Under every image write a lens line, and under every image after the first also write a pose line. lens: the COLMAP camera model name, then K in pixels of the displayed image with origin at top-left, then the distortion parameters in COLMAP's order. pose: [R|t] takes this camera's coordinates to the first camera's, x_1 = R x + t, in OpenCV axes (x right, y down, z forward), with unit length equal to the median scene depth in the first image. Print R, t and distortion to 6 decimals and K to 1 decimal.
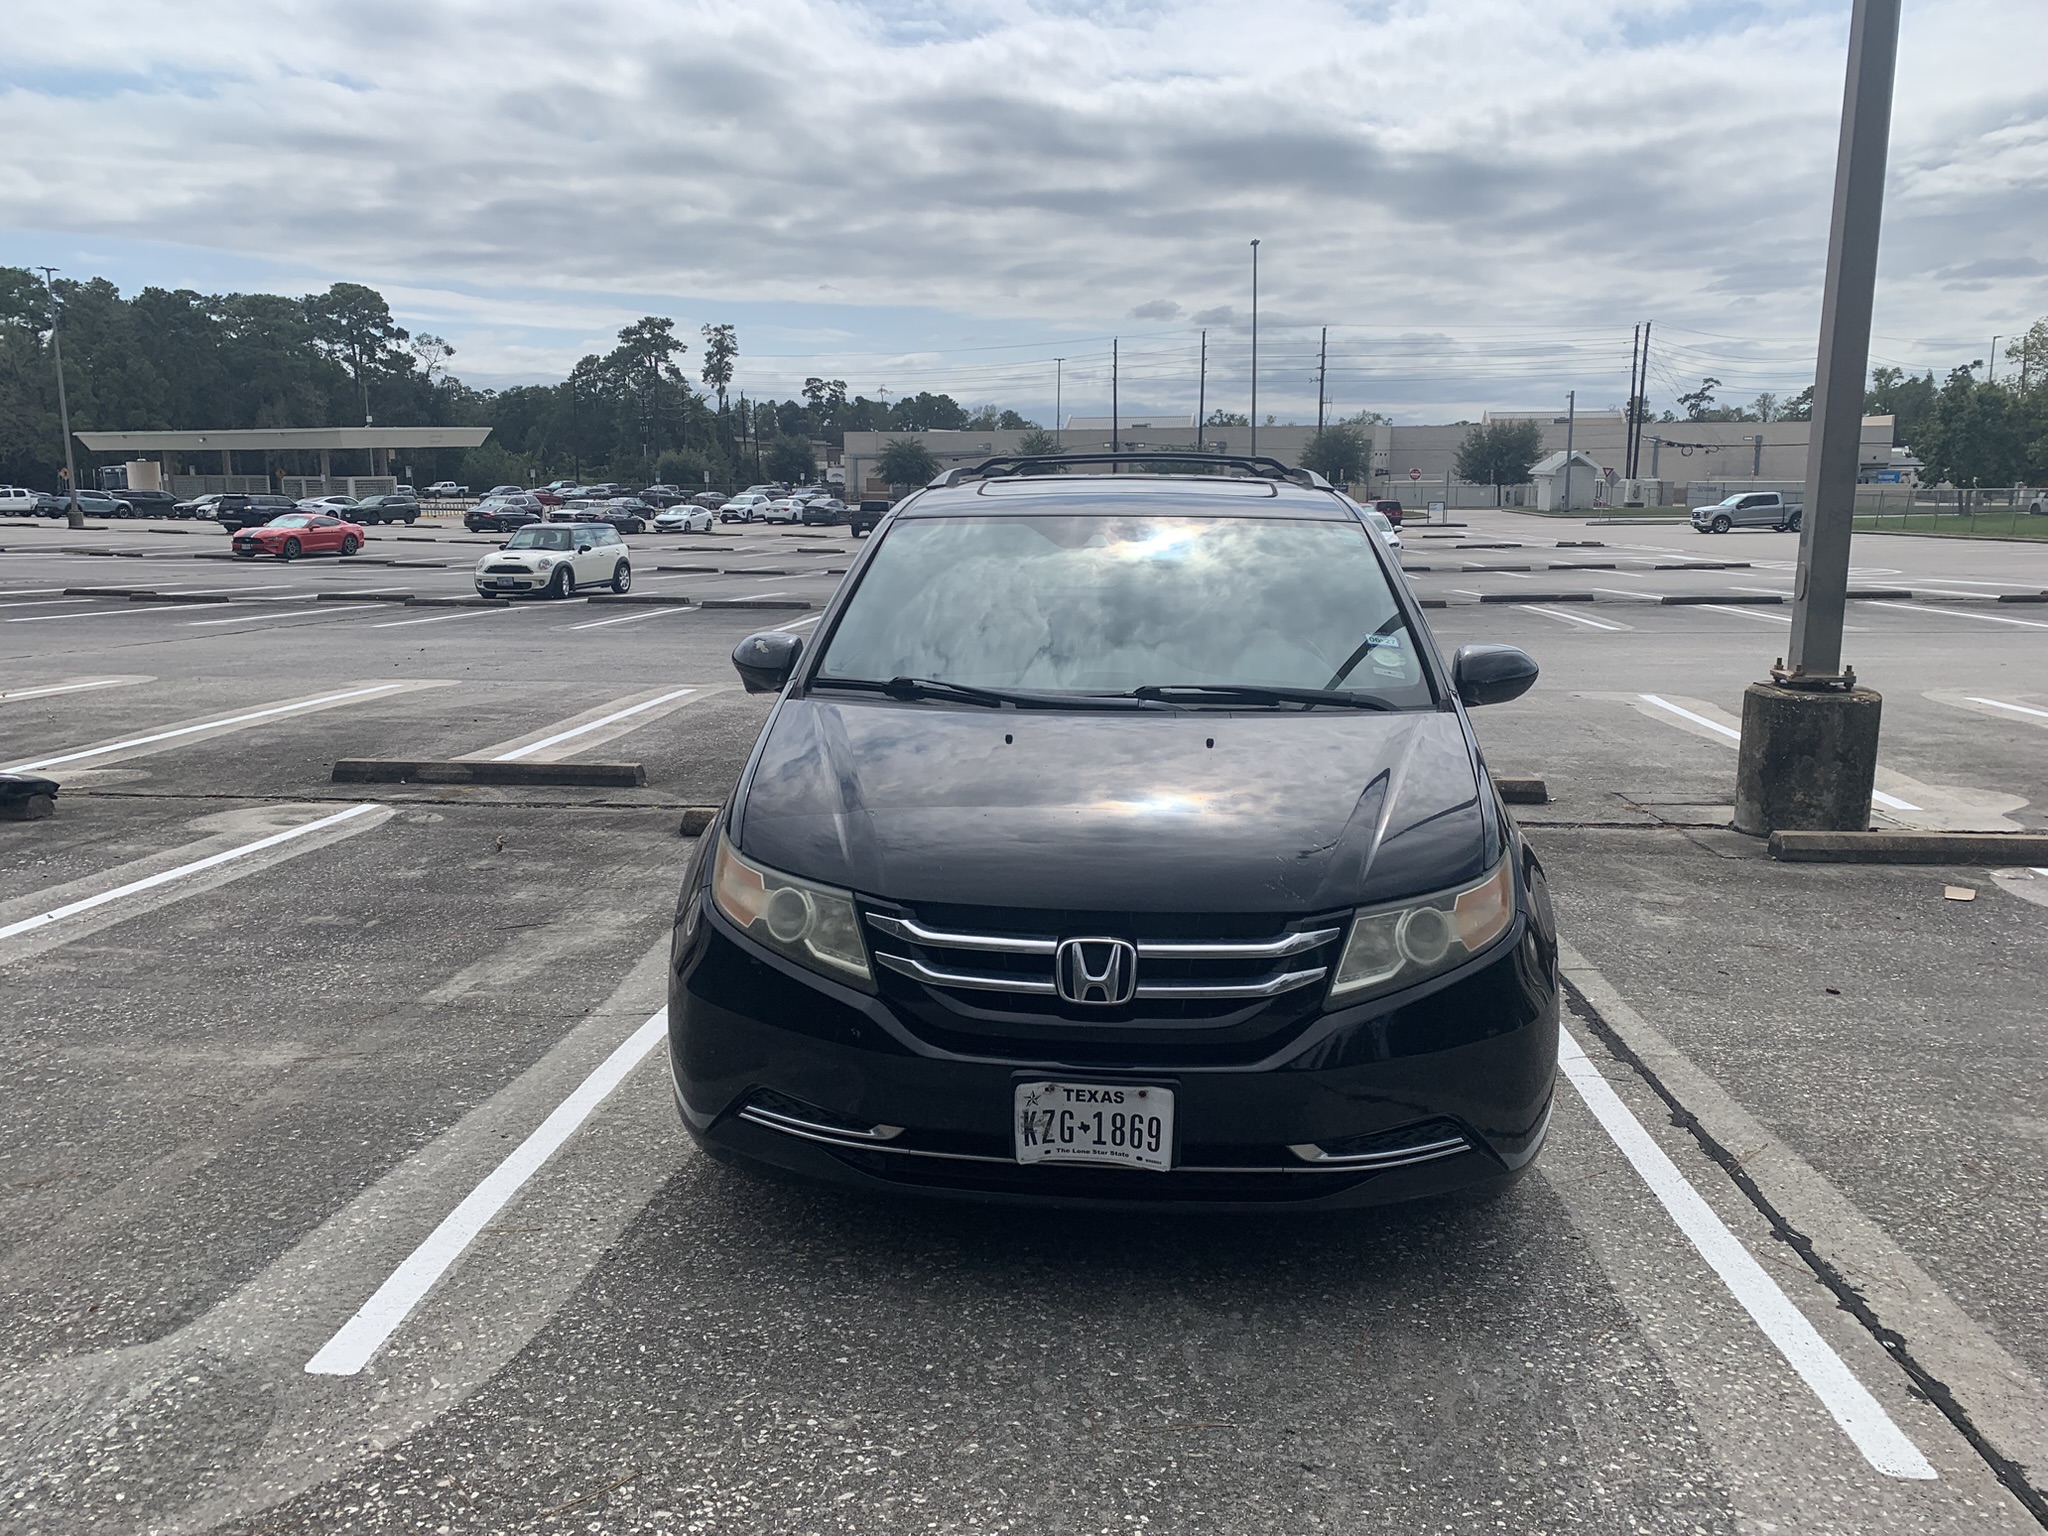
lens RADIAL K [[1584.3, 0, 1014.2], [0, 1584.3, 770.9], [0, 0, 1]] dist [0.030217, -0.023729]
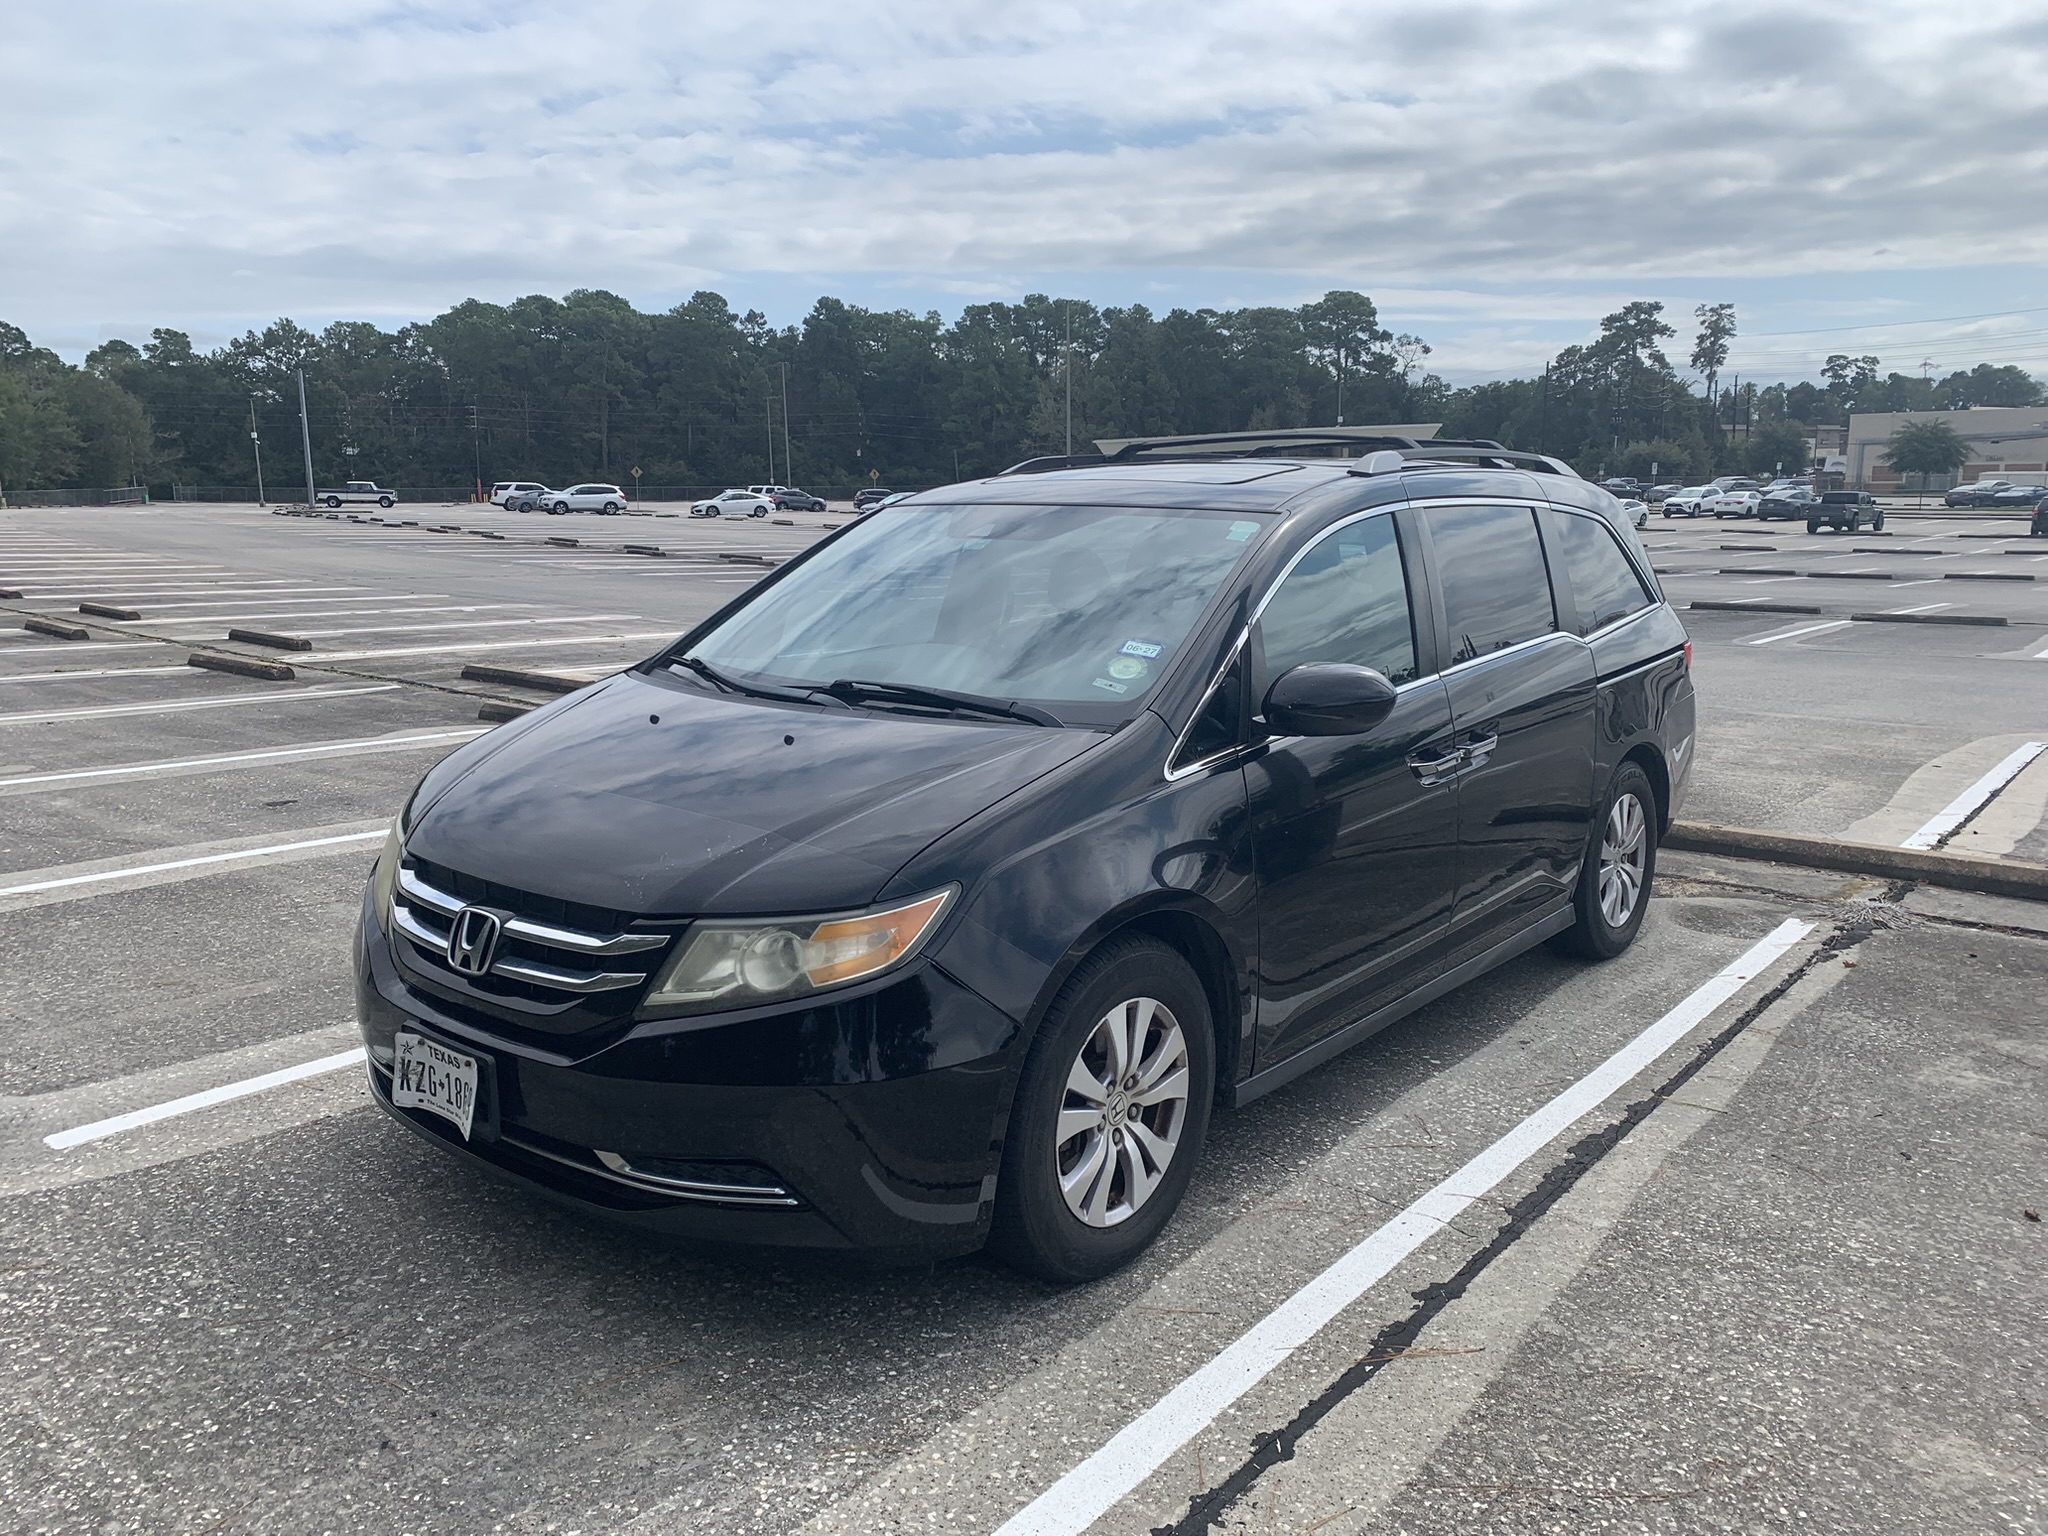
lens RADIAL K [[1575.5, 0, 983.0], [0, 1575.5, 760.3], [0, 0, 1]] dist [0.013411, 0.003181]
pose [[0.817772, 0.094370, -0.567752, 0.452952], [-0.095416, 0.995045, 0.027960, -0.026591], [0.567578, 0.031308, 0.822724, 0.165395]]
